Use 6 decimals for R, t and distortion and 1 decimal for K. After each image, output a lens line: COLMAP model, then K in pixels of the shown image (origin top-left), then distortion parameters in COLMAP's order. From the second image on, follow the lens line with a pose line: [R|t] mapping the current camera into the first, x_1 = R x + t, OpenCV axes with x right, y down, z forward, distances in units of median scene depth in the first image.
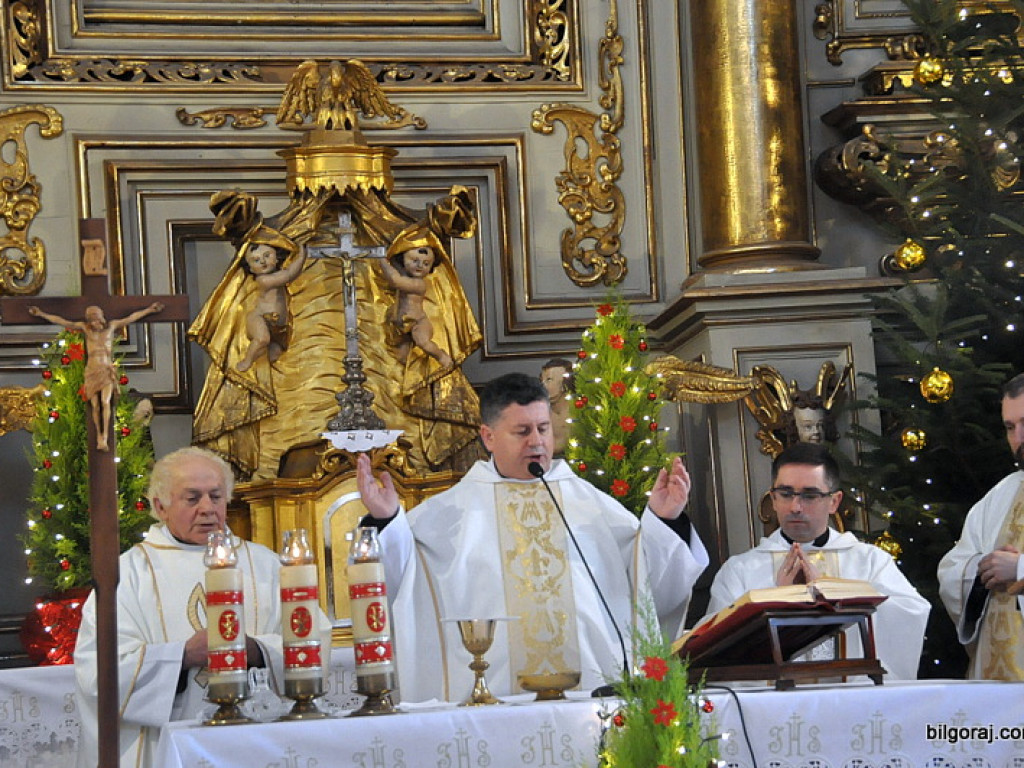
lens RADIAL K [[2715.7, 0, 512.0], [0, 2715.7, 384.0], [0, 0, 1]] dist [0.548244, 0.701812]
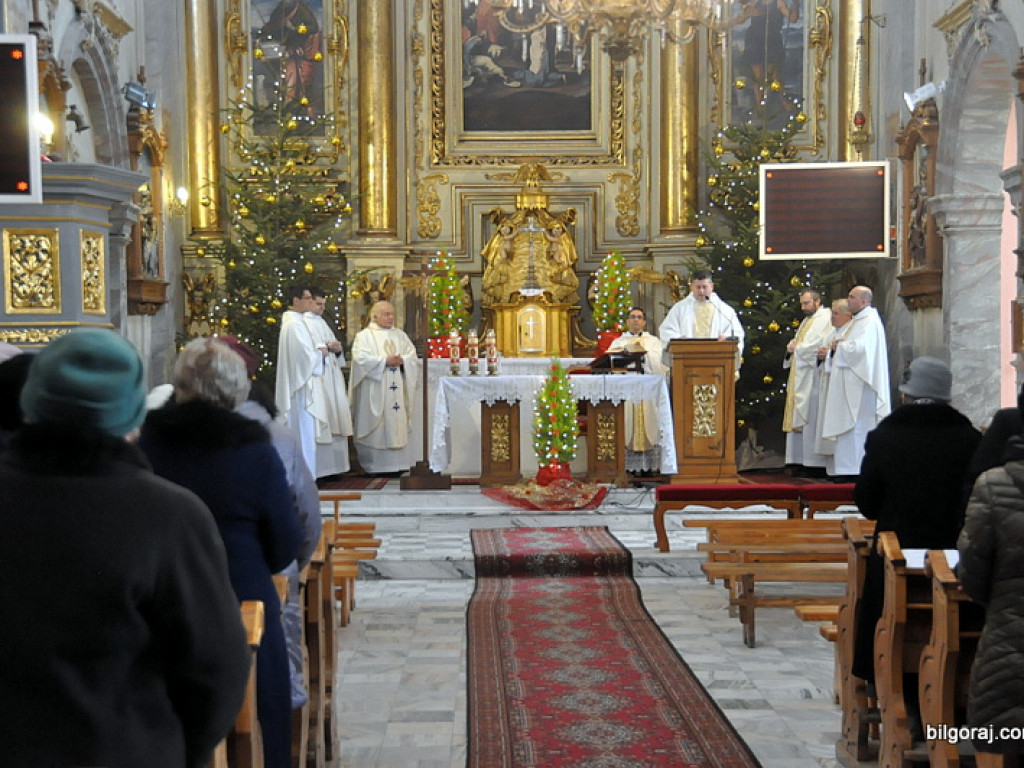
lens RADIAL K [[2165.3, 0, 512.4], [0, 2165.3, 394.9], [0, 0, 1]] dist [0.328097, 0.651032]
pose [[0.979430, 0.049195, -0.195696, 0.382212], [-0.025463, 0.992205, 0.121987, -0.151992], [0.200172, -0.114495, 0.973048, -1.319034]]
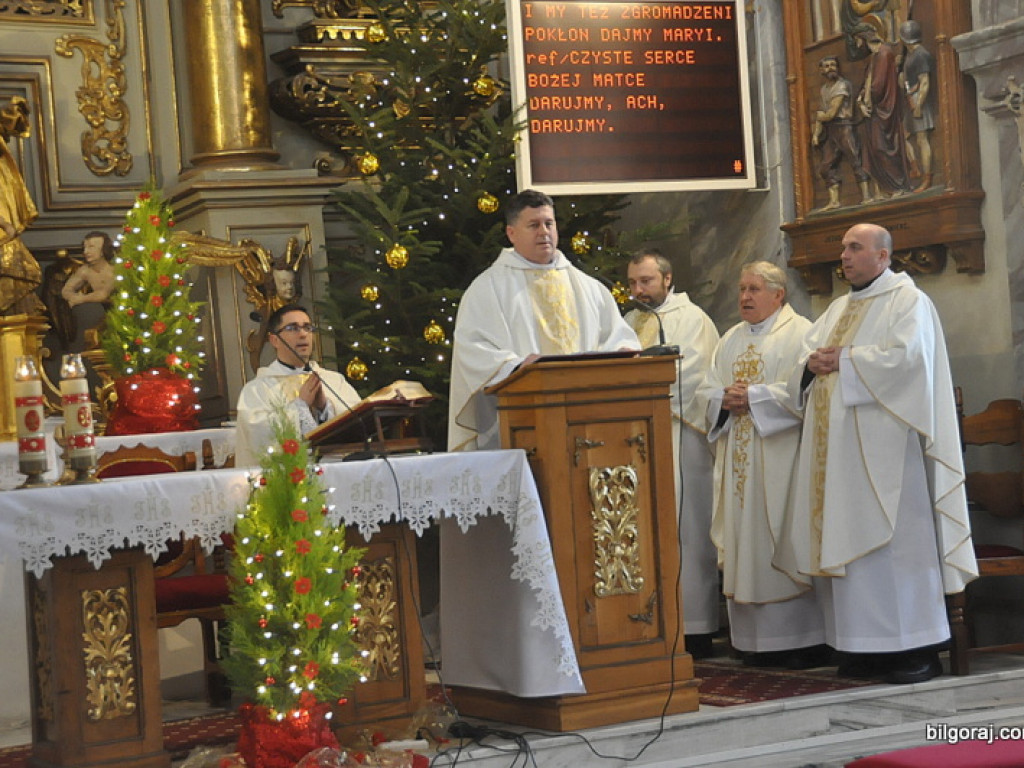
lens RADIAL K [[2218.6, 0, 516.2], [0, 2218.6, 401.0], [0, 0, 1]] dist [0.348391, 0.321372]
pose [[0.950859, -0.012937, 0.309354, -0.127057], [-0.008746, 0.997606, 0.068603, -0.003567], [-0.309501, -0.067937, 0.948469, -0.118594]]
